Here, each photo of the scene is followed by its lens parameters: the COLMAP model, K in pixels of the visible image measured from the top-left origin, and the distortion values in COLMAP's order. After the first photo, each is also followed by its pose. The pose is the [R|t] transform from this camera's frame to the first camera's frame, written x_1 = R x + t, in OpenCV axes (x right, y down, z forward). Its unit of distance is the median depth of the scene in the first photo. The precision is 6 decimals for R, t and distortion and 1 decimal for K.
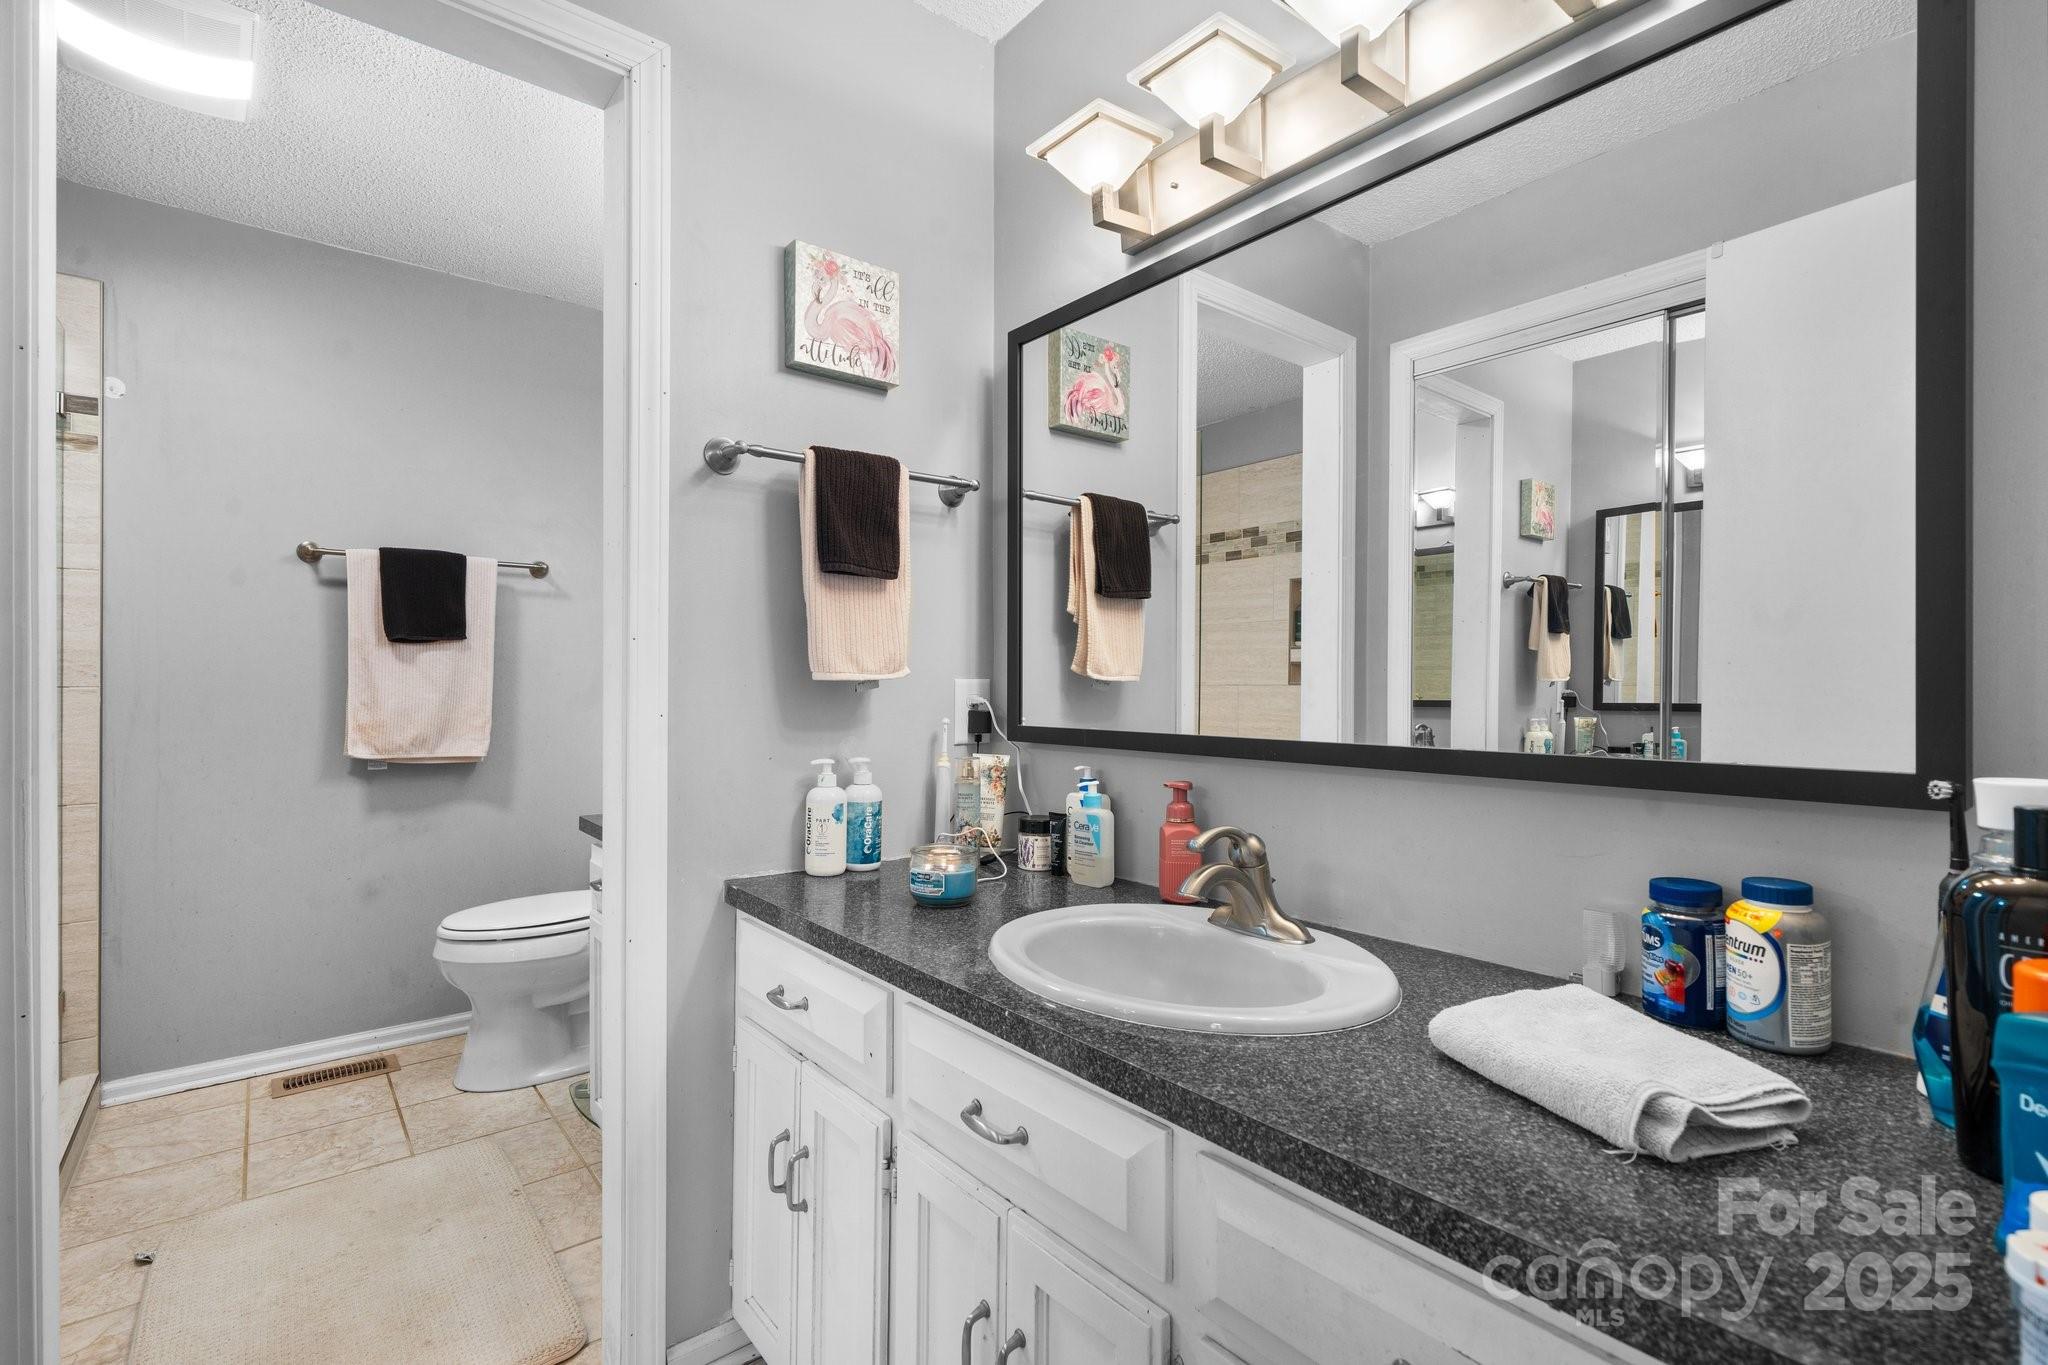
lens RADIAL K [[945.5, 0, 1023.7], [0, 945.5, 685.1], [0, 0, 1]] dist [-0.001120, -0.000173]
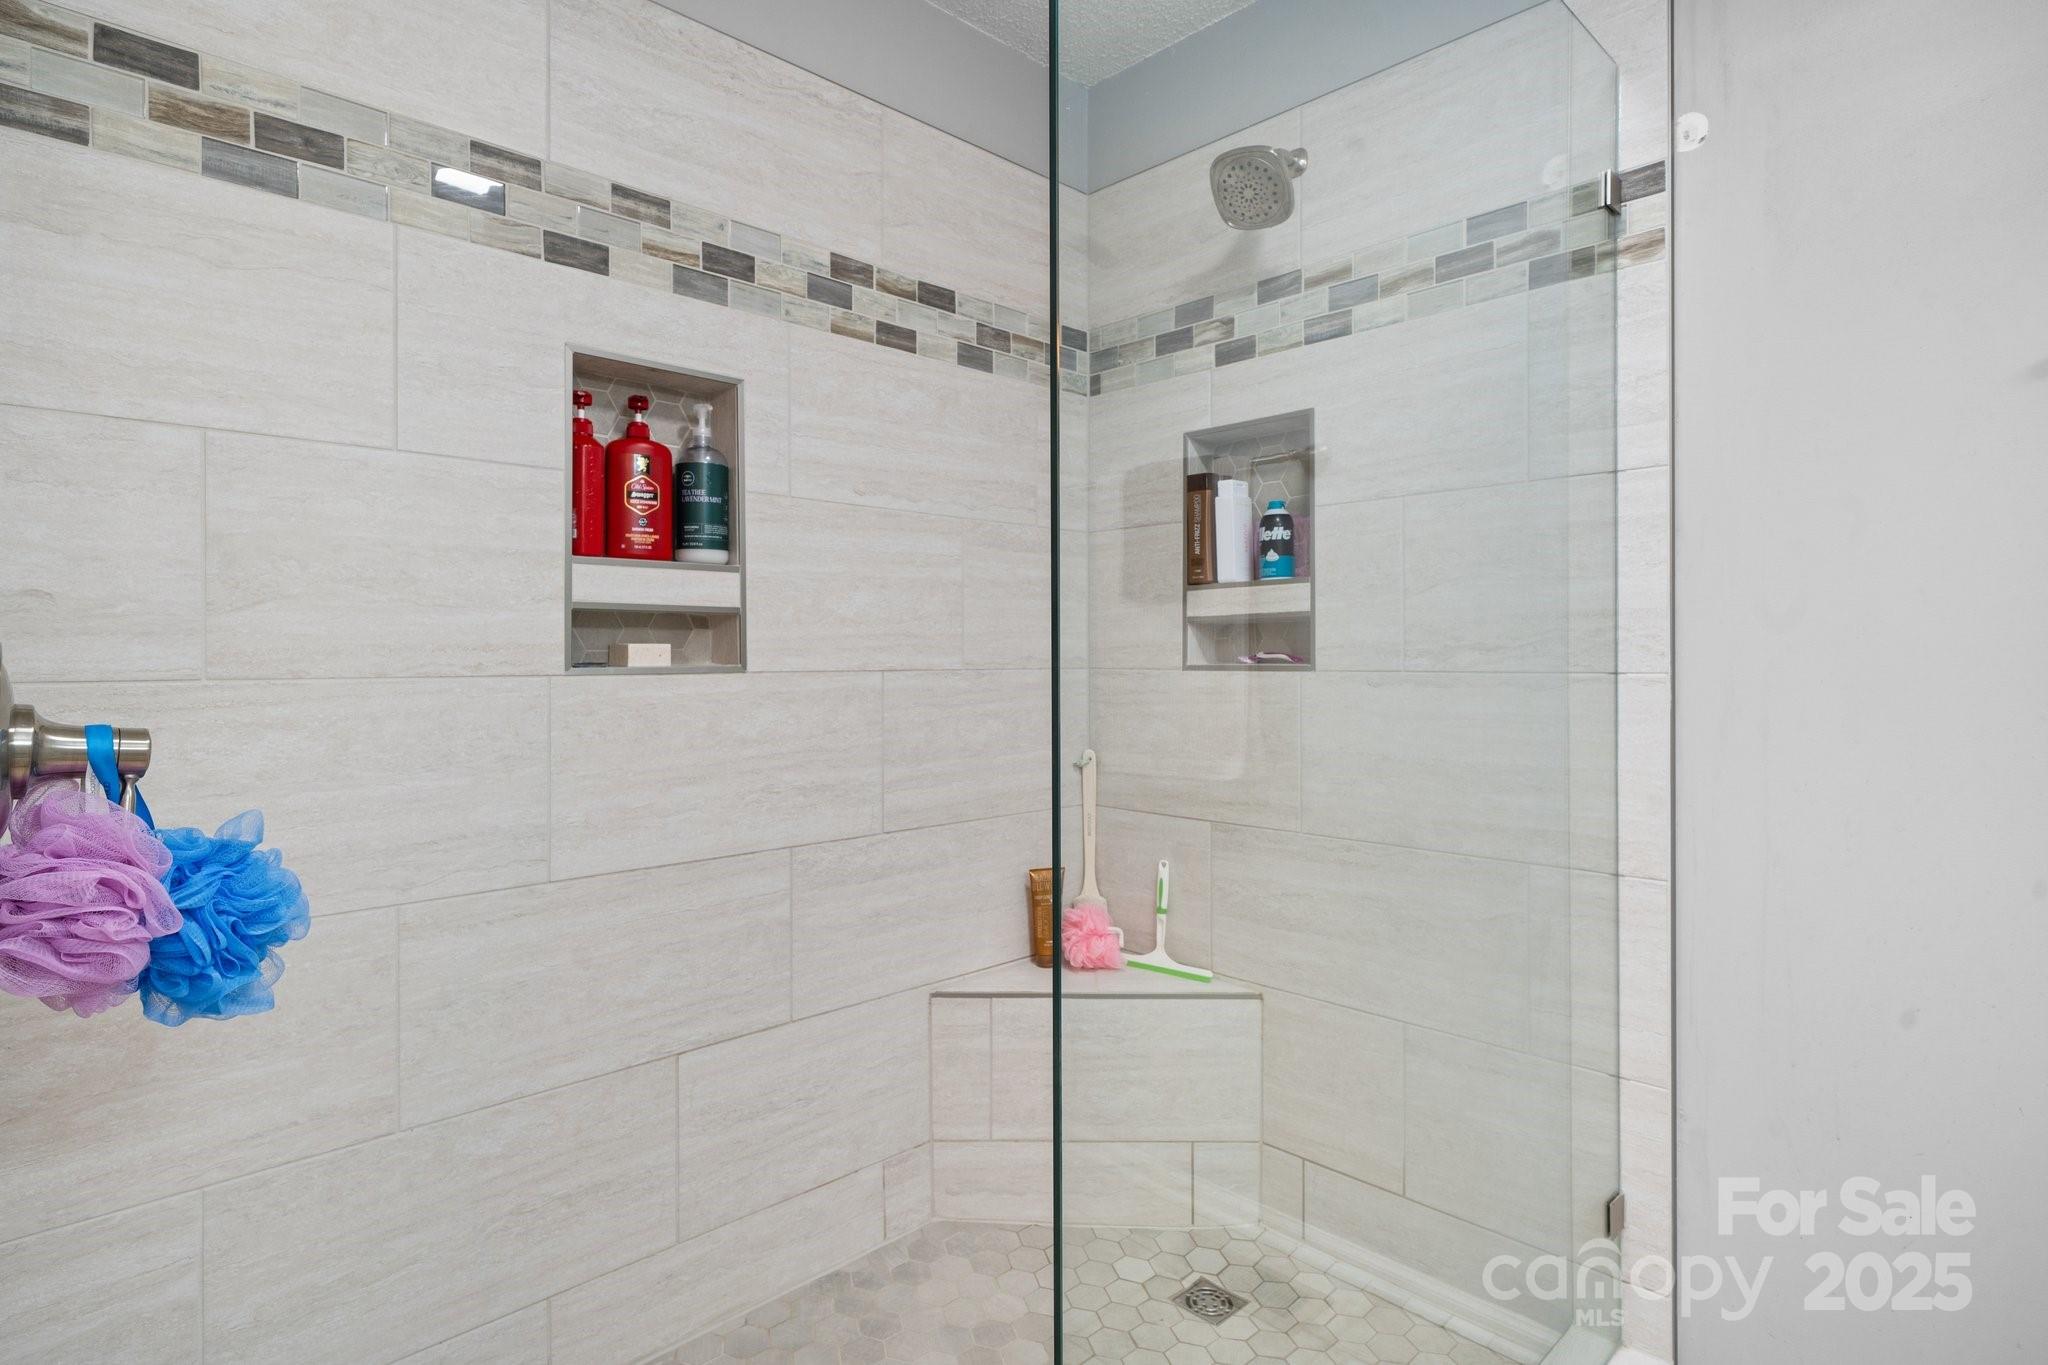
lens RADIAL K [[1076.8, 0, 1023.5], [0, 1076.8, 672.6], [0, 0, 1]] dist [-0.001867, -0.000195]
pose [[0.094045, 0.001660, -0.995567, -0.377200], [0.000174, 0.999999, 0.001684, 0.000547], [0.995568, -0.000331, 0.094045, 0.558784]]
